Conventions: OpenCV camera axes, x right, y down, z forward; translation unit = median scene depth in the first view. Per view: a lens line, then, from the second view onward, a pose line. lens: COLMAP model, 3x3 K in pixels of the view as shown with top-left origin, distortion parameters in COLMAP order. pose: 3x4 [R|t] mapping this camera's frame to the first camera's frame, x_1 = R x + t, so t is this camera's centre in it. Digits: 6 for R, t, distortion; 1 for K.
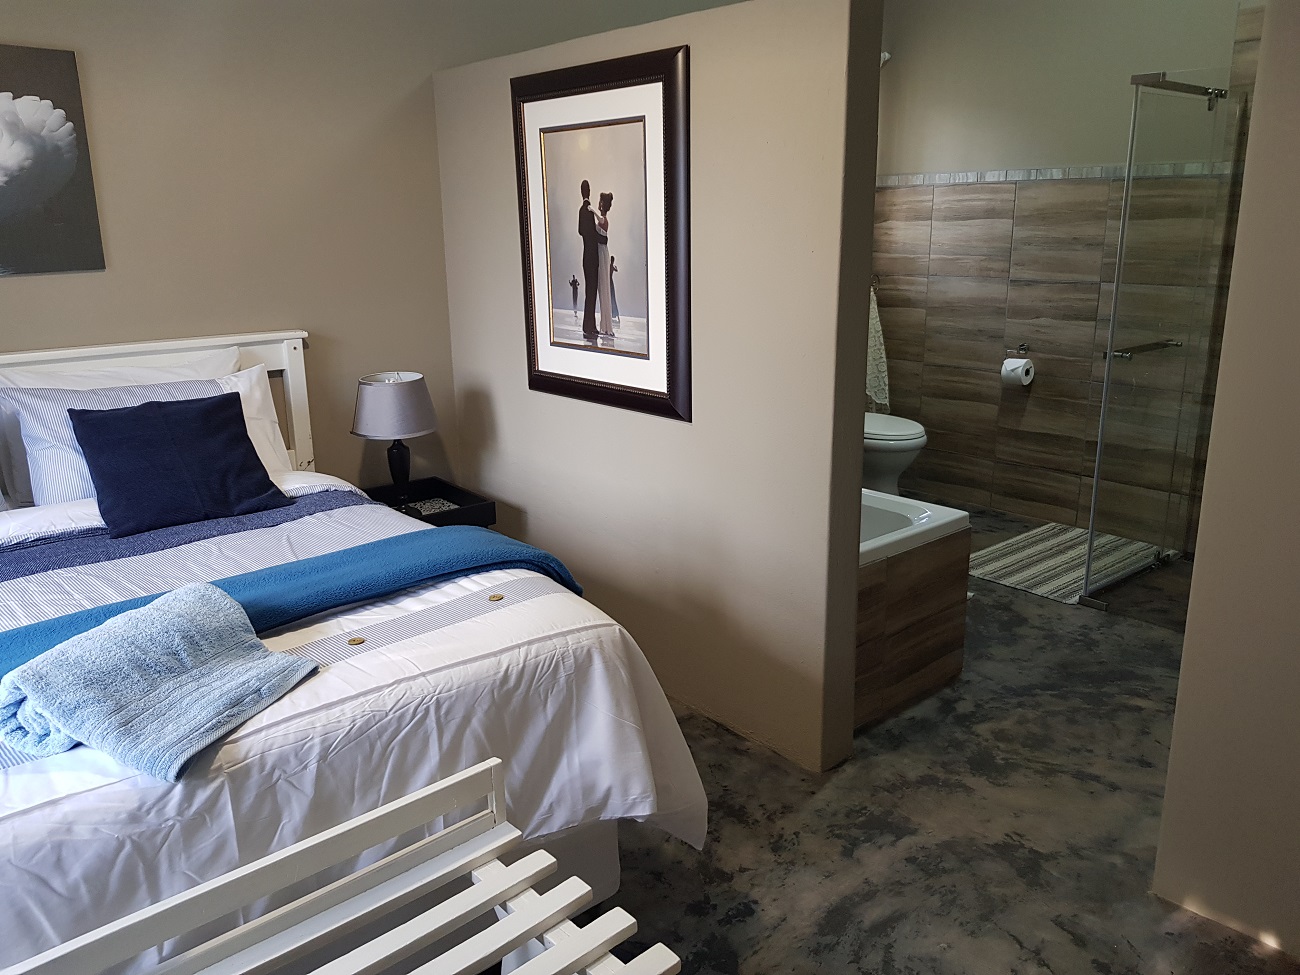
lens RADIAL K [[997.8, 0, 675.0], [0, 997.8, 489.4], [0, 0, 1]] dist [0.098507, -0.149482]
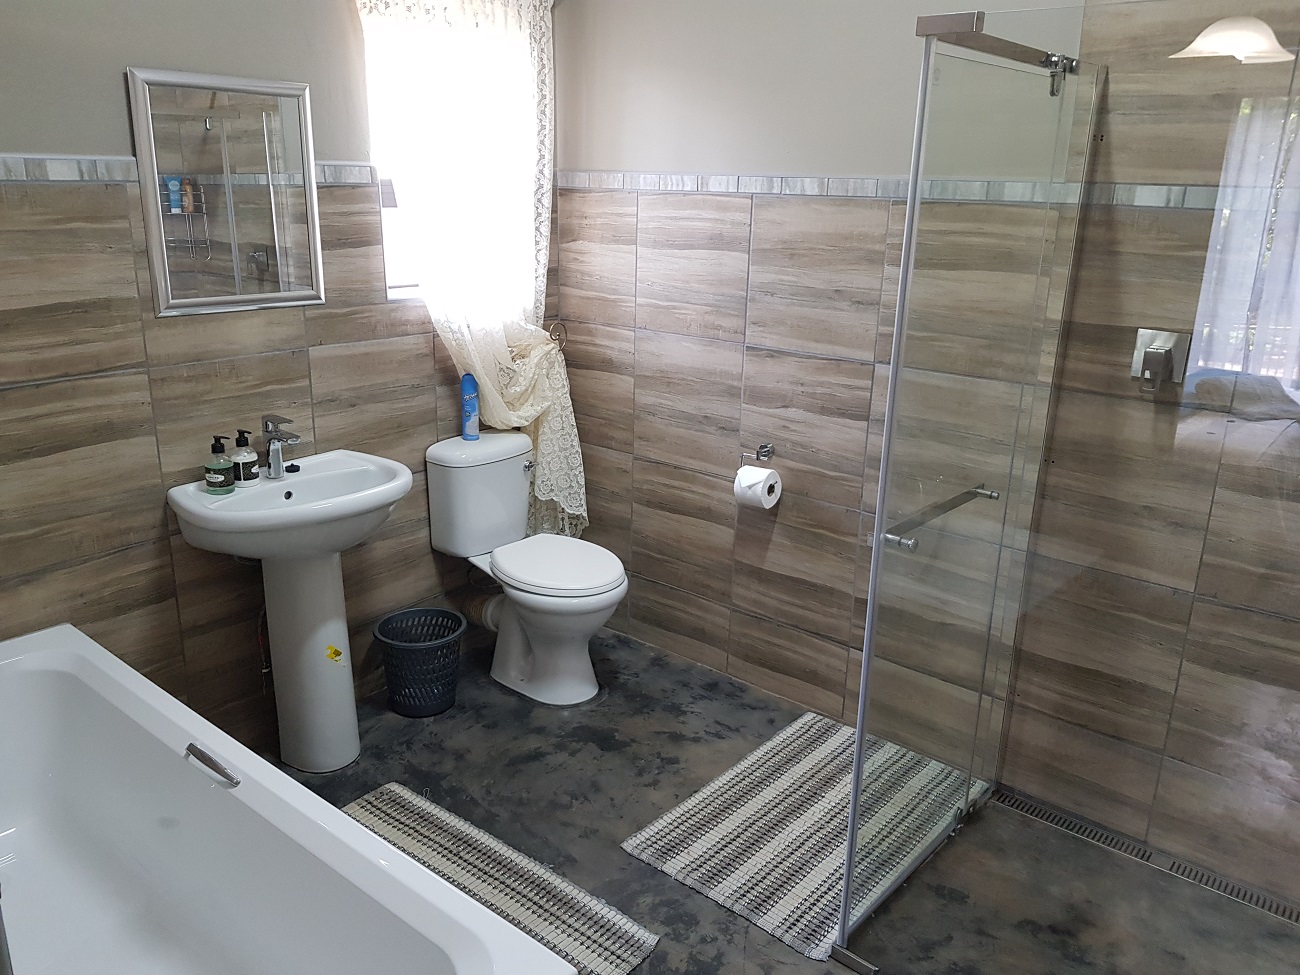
lens RADIAL K [[975.5, 0, 650.0], [0, 975.5, 487.5], [0, 0, 1]] dist [0.118033, -0.203329]
pose [[0.989337, -0.011930, 0.145156, 0.179312], [0.005922, 0.999110, 0.041752, -0.144591], [-0.145525, -0.040447, 0.988527, 0.383434]]
